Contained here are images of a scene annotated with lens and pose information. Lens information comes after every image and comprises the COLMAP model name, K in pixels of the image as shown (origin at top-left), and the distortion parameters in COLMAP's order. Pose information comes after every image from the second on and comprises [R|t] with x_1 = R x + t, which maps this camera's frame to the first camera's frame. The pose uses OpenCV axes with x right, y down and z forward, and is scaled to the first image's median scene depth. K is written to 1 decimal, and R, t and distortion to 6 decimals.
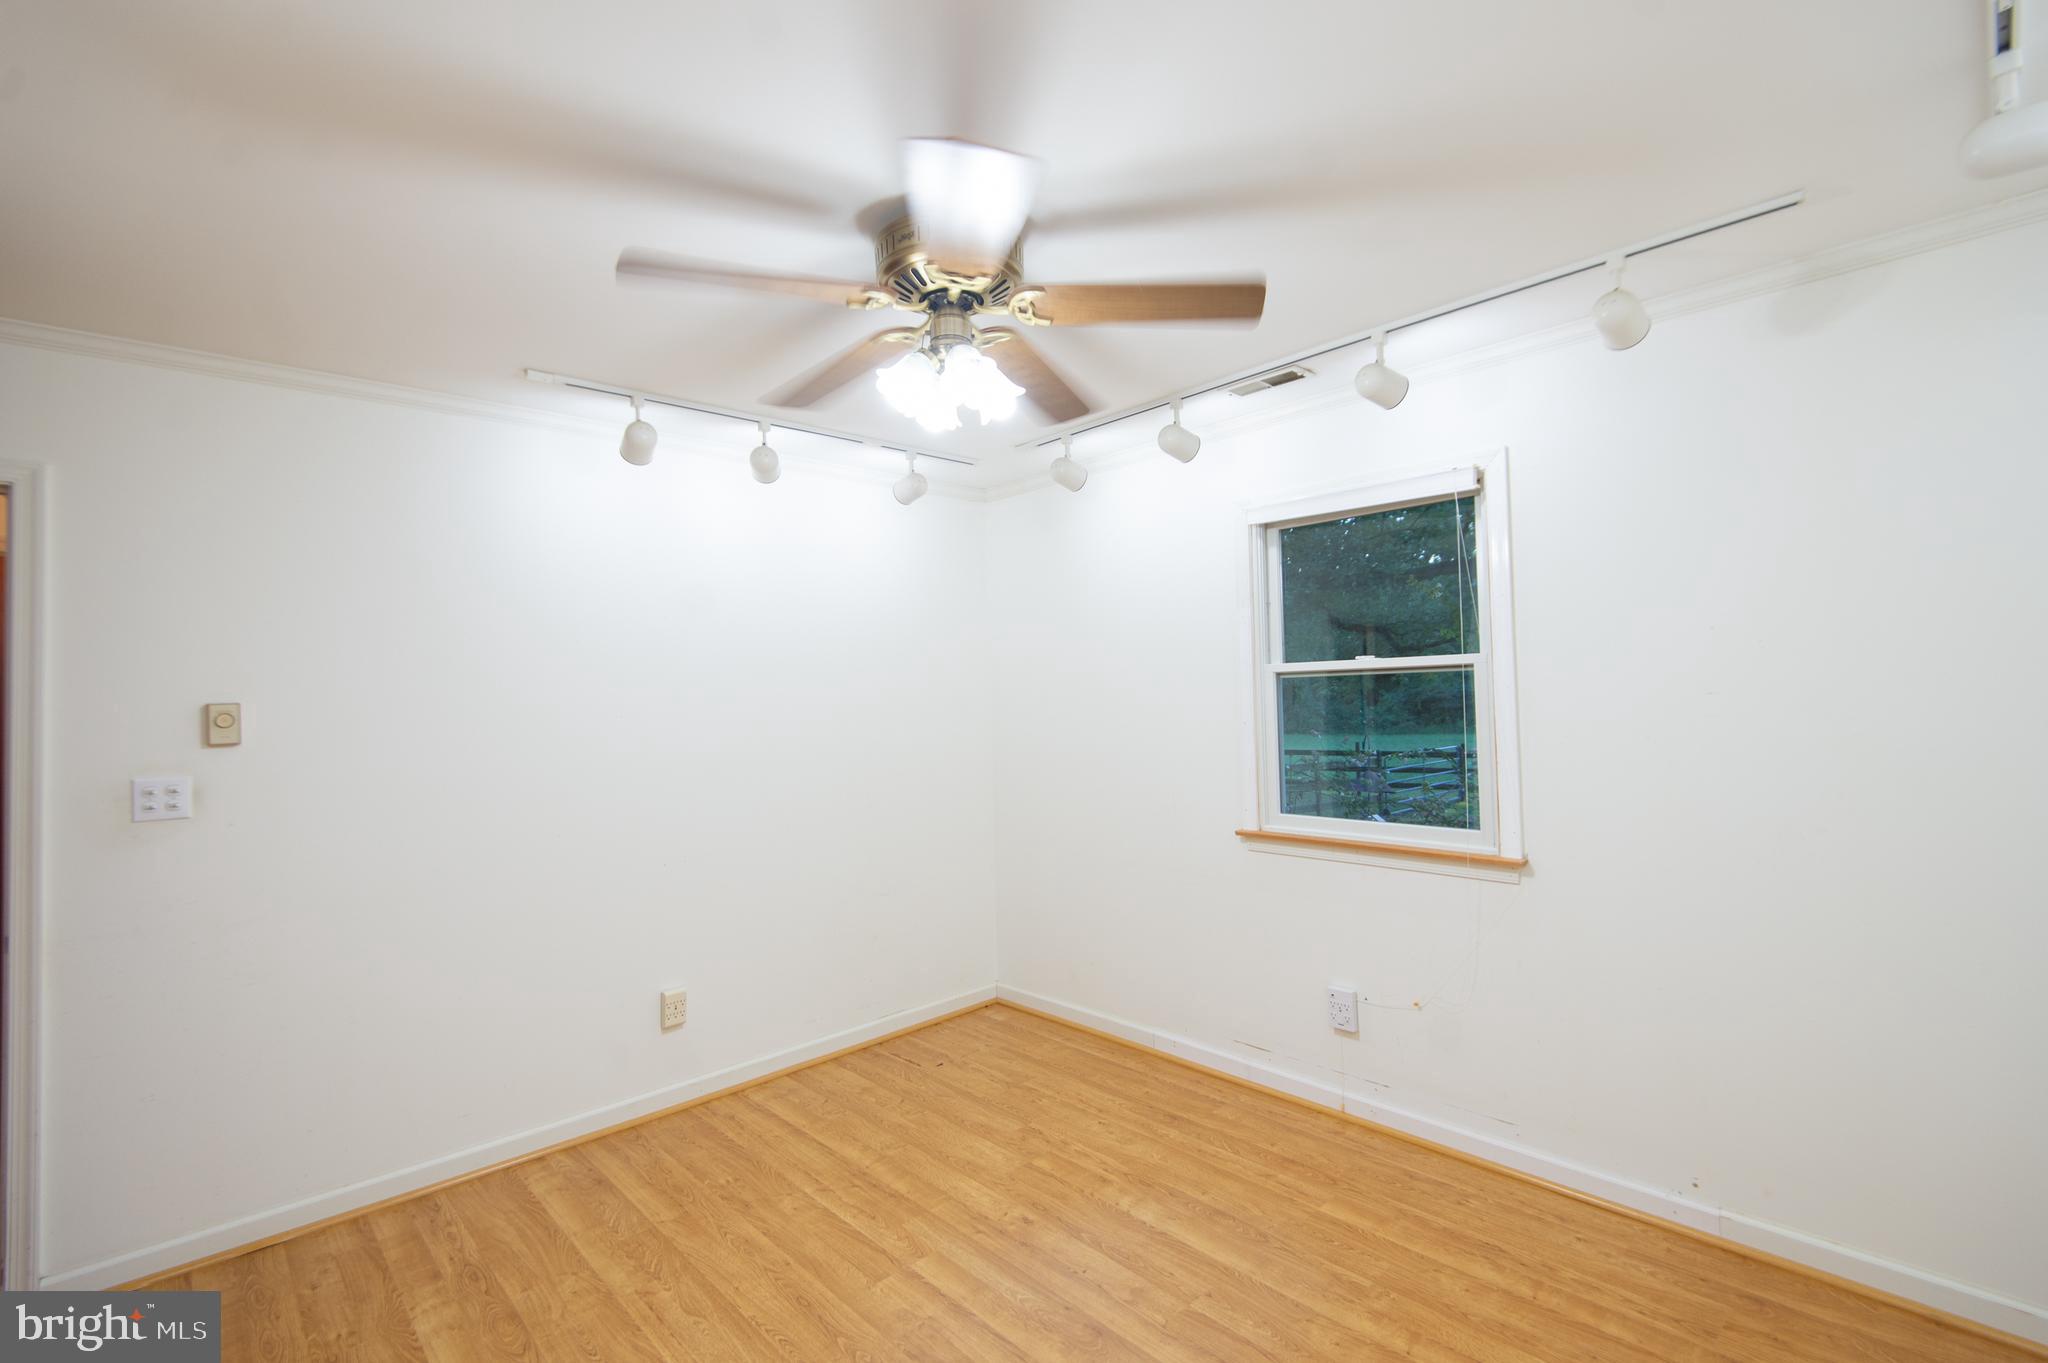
lens RADIAL K [[913.5, 0, 1028.1], [0, 913.5, 674.8], [0, 0, 1]] dist [0.040646, -0.027527]
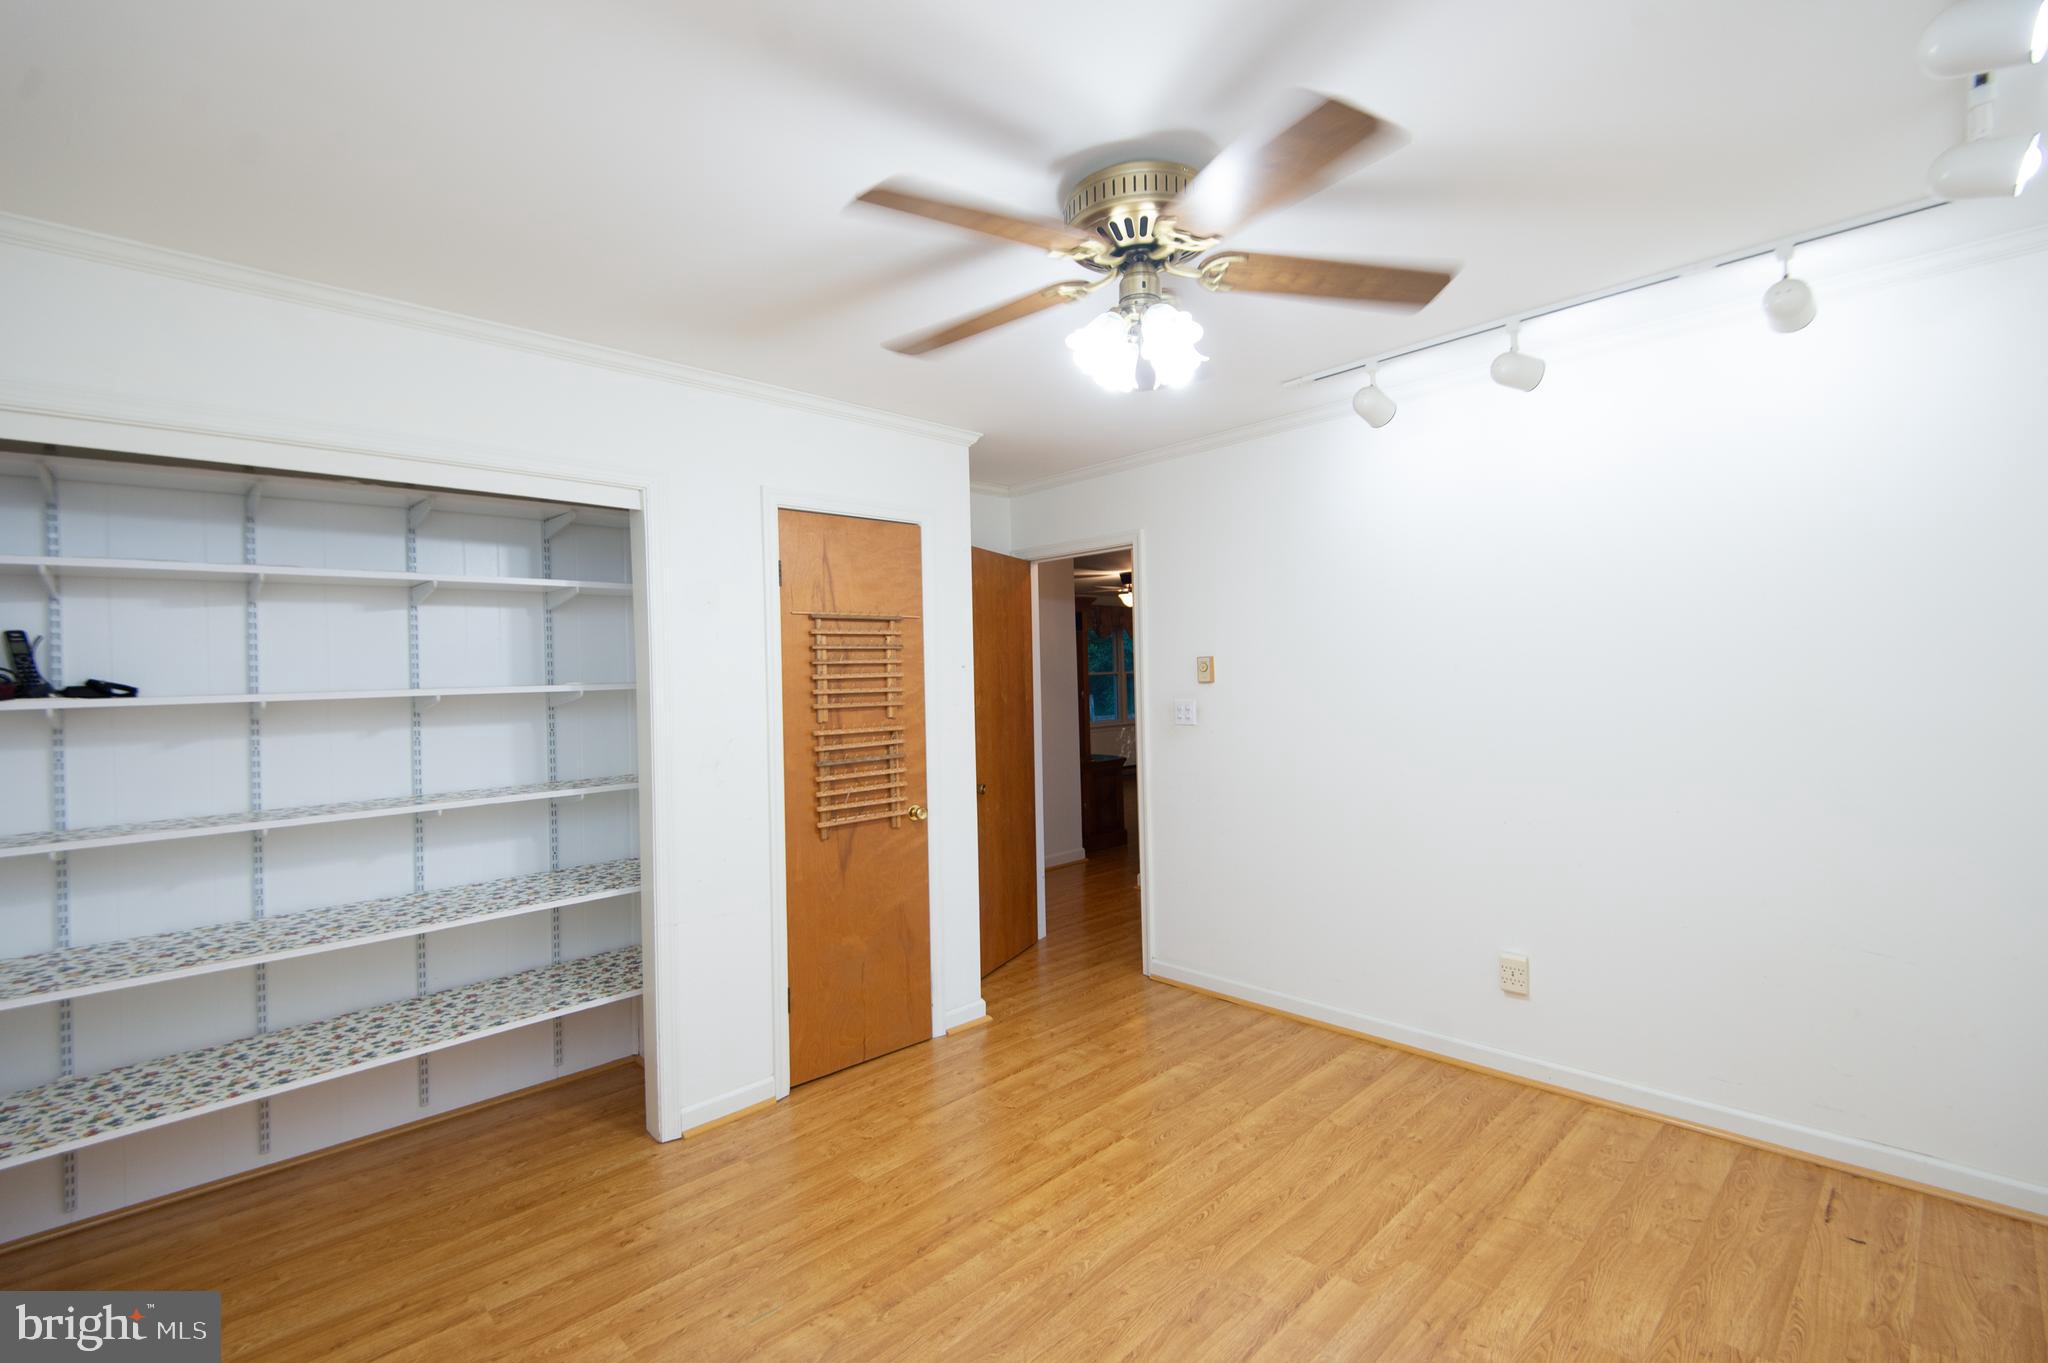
lens RADIAL K [[913.5, 0, 1028.1], [0, 913.5, 674.8], [0, 0, 1]] dist [0.040646, -0.027527]
pose [[0.017335, 0.025355, -0.999528, 0.670935], [0.056747, 0.998042, 0.026302, 0.004110], [0.998238, -0.057176, 0.015862, 0.625332]]
